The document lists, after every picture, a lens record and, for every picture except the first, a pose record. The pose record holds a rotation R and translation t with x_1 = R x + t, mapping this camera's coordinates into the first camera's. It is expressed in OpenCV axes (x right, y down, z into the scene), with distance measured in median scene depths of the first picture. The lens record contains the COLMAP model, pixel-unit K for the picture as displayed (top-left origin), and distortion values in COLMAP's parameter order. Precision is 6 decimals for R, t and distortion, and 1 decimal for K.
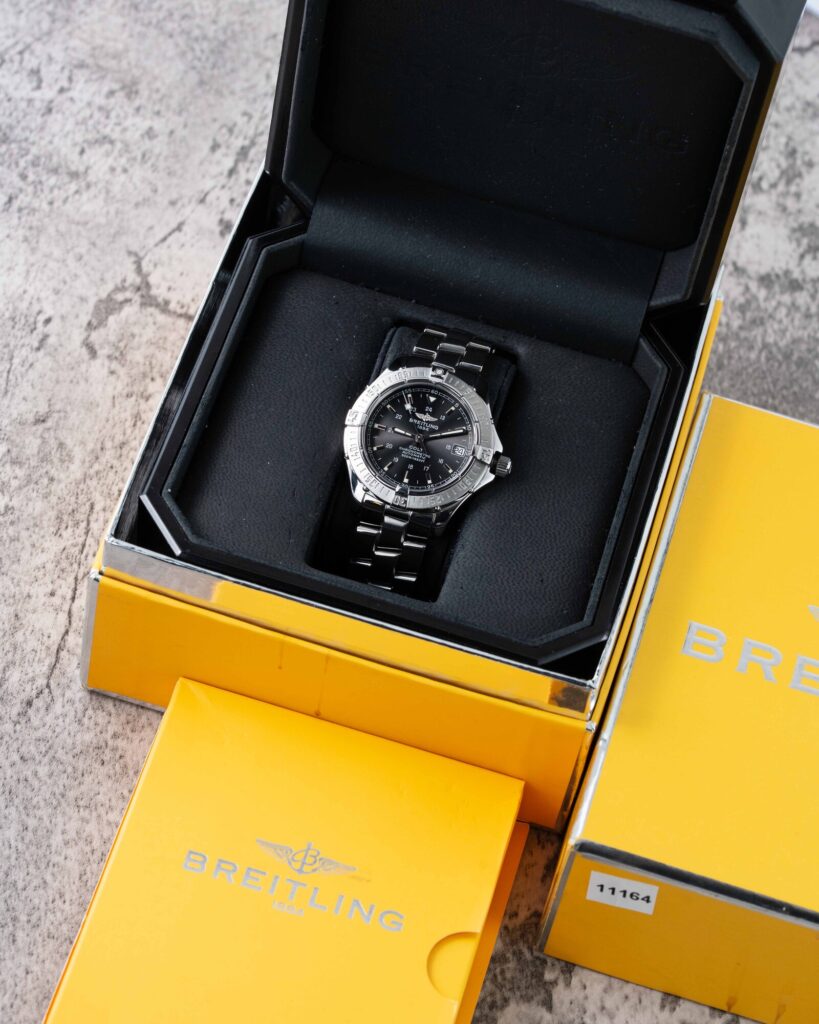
lens RADIAL K [[4379.1, 0, 409.5], [0, 4379.1, 512.0], [0, 0, 1]] dist [-0.079539, 1.389228]
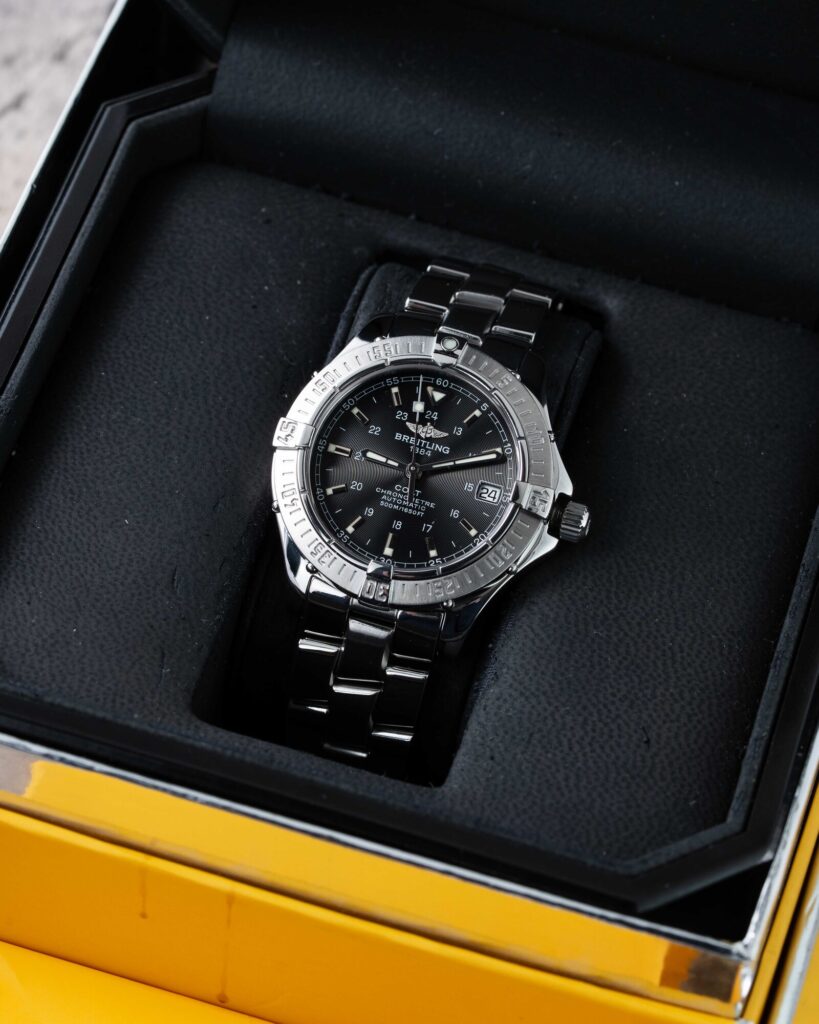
lens RADIAL K [[4379.1, 0, 409.5], [0, 4379.1, 512.0], [0, 0, 1]] dist [-0.079539, 1.389228]
pose [[0.998552, -0.012367, -0.052361, 0.029237], [0.012010, 0.999902, -0.007140, -0.008118], [0.052445, 0.006501, 0.998603, 0.474522]]
